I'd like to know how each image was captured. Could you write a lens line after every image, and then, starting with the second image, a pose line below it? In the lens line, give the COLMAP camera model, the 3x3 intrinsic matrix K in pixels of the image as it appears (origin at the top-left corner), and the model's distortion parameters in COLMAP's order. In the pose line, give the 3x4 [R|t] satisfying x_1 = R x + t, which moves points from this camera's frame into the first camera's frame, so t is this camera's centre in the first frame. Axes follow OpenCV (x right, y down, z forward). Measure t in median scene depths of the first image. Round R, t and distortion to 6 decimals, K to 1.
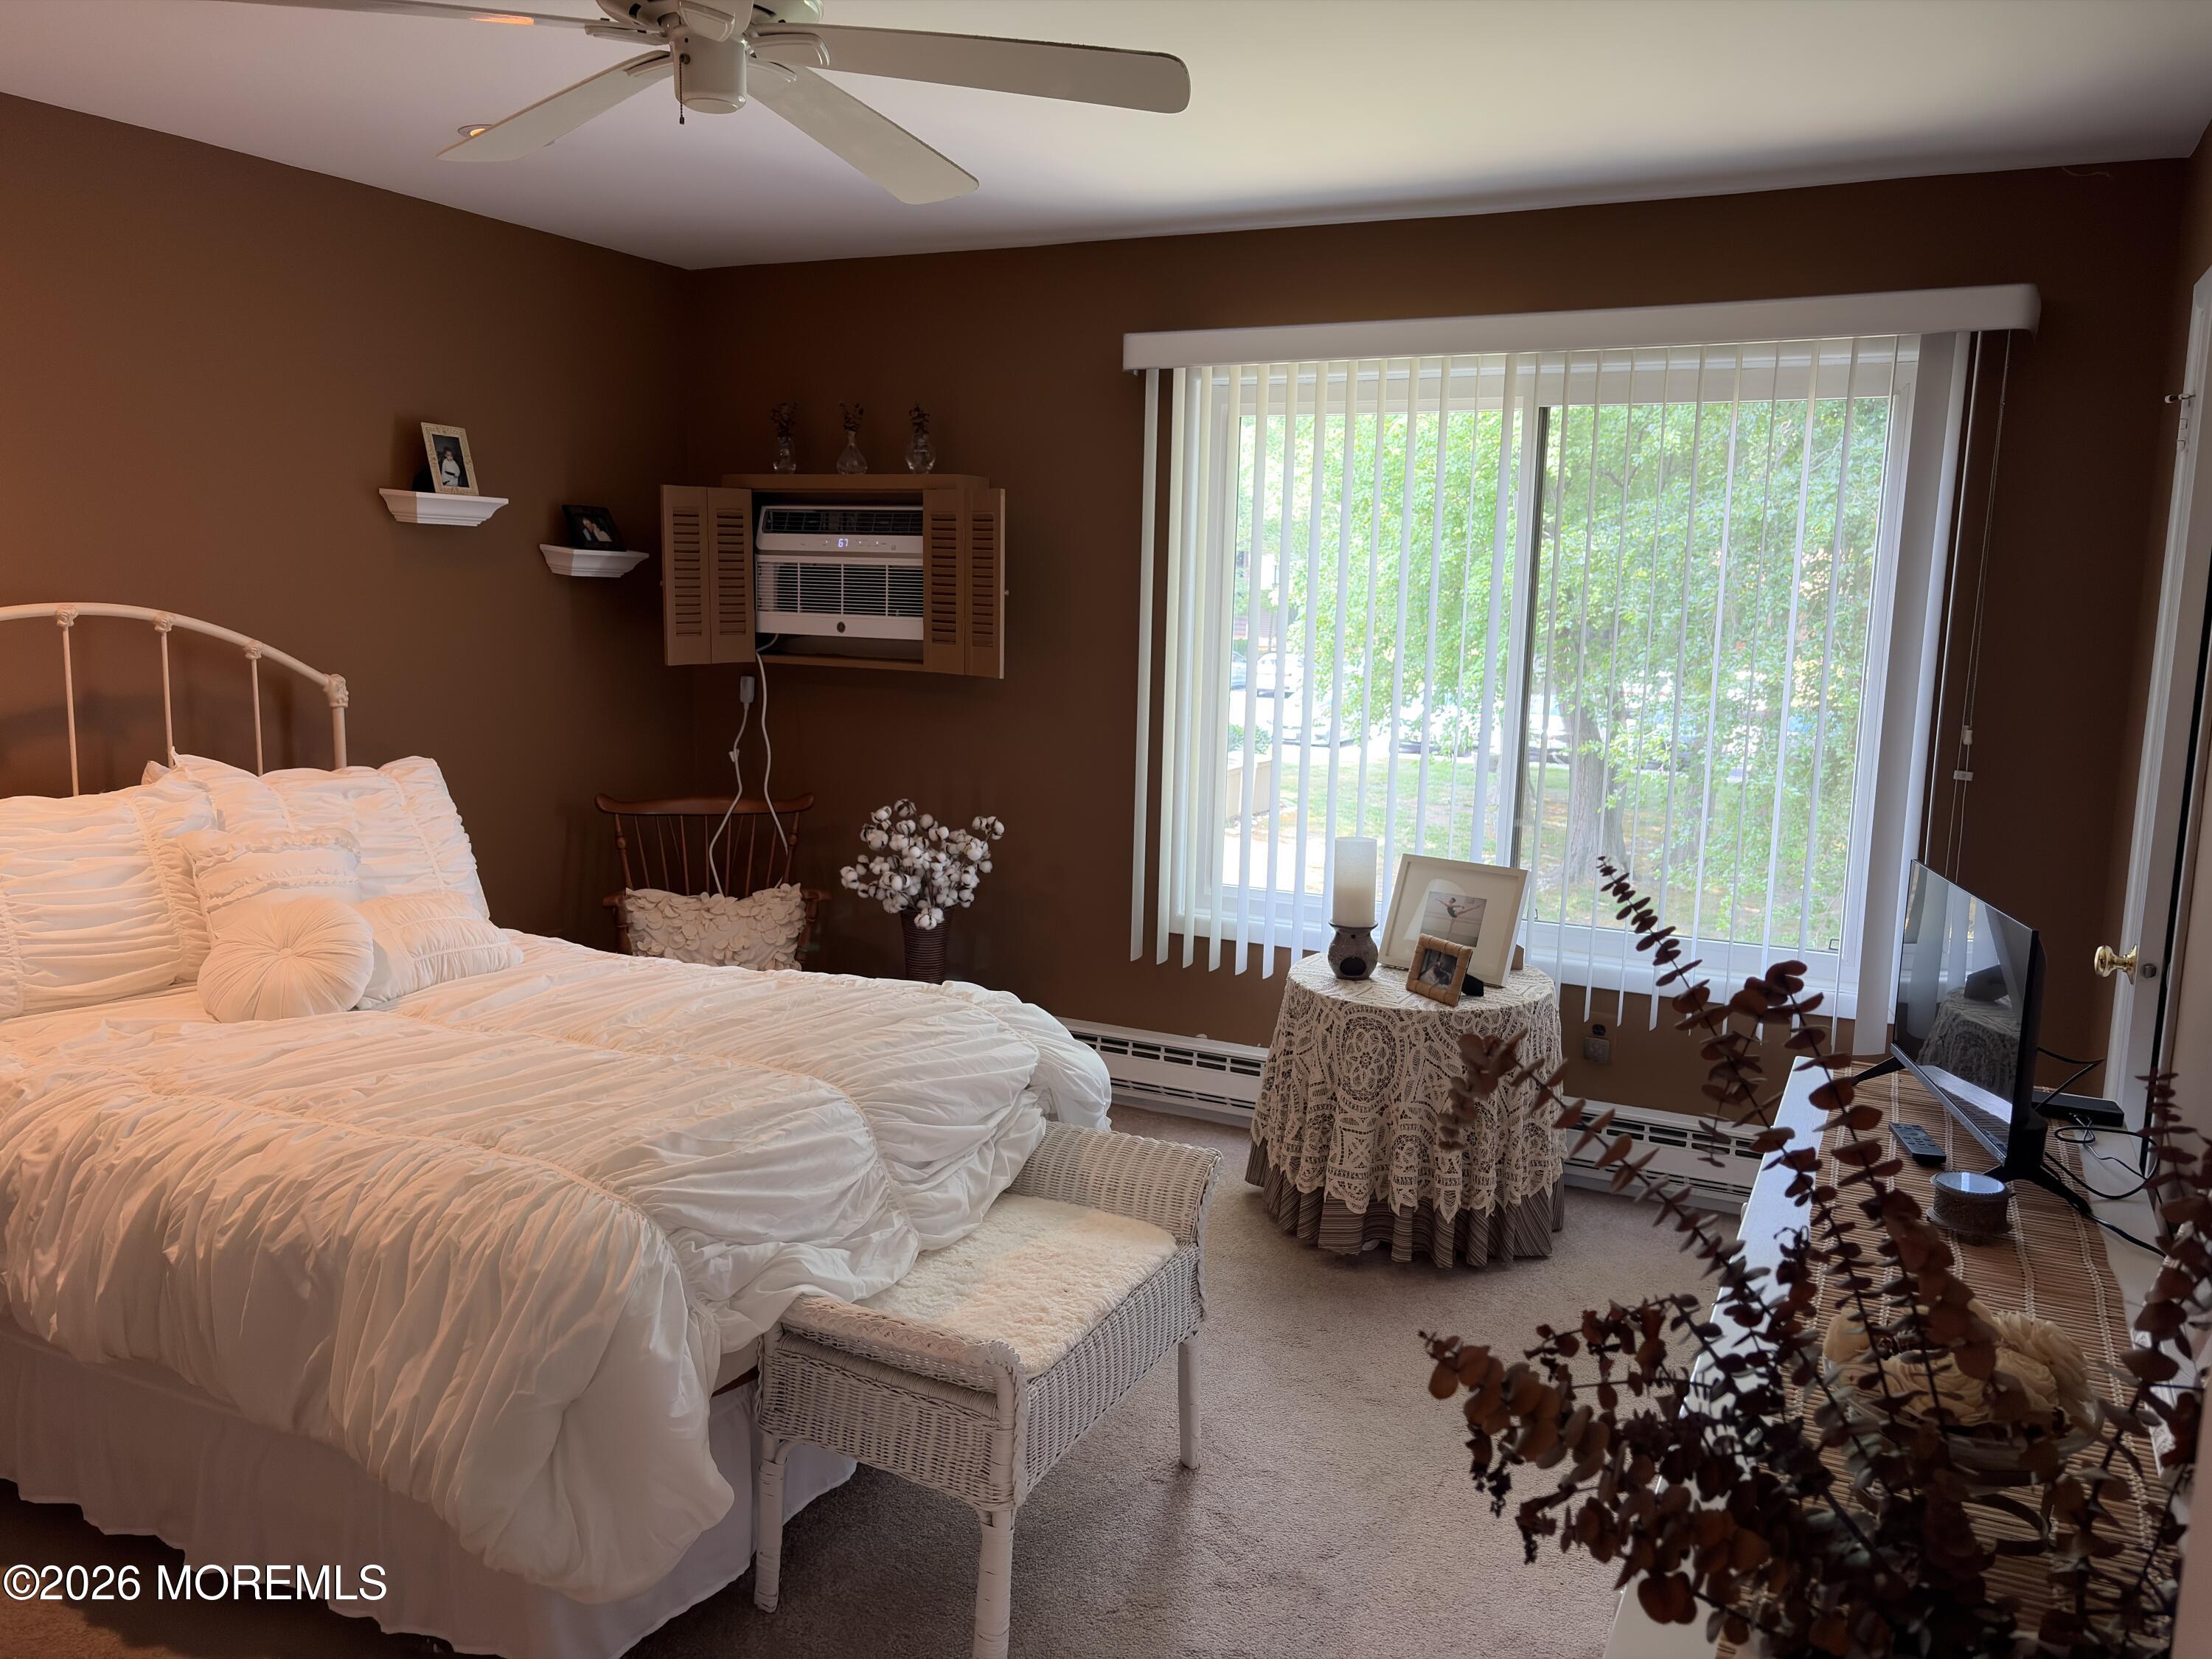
lens RADIAL K [[1658.3, 0, 1100.4], [0, 1658.3, 836.1], [0, 0, 1]] dist [0.065176, -0.077173]
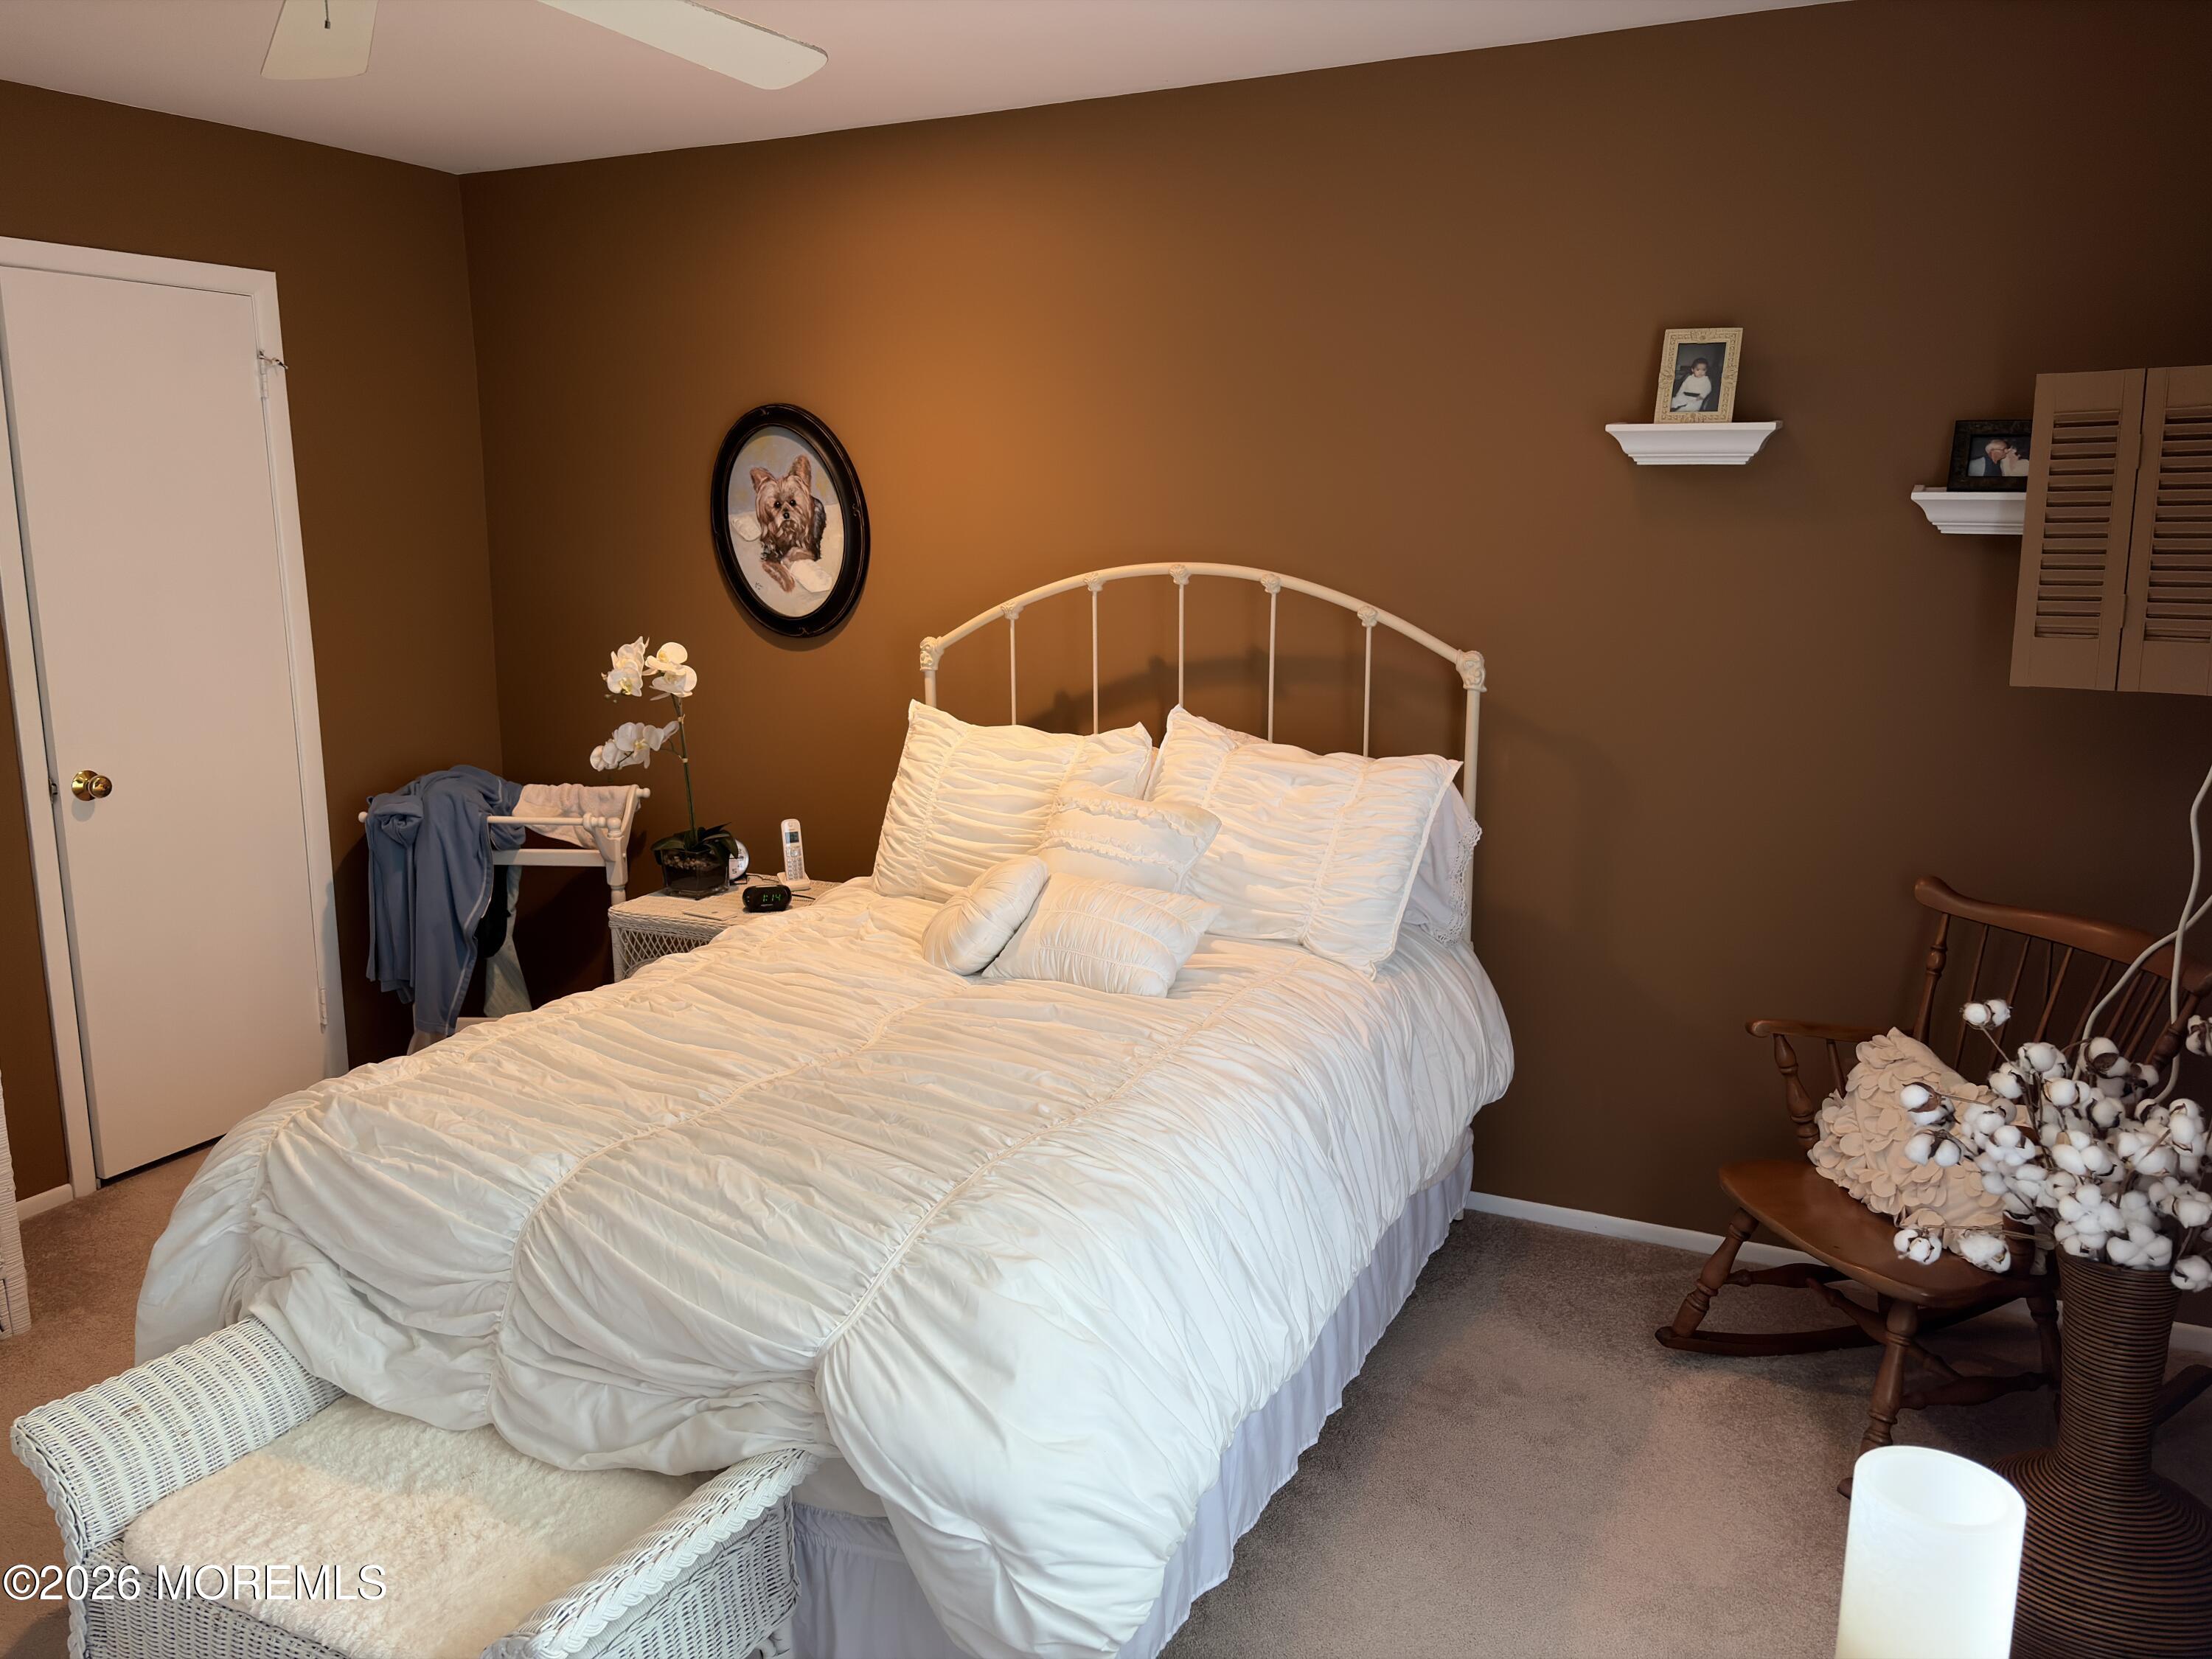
lens RADIAL K [[1658.3, 0, 1100.4], [0, 1658.3, 836.1], [0, 0, 1]] dist [0.065176, -0.077173]
pose [[-0.066353, 0.165389, -0.983994, 0.414134], [-0.159922, 0.971655, 0.174099, -0.123961], [0.984897, 0.168915, -0.038023, 0.867640]]
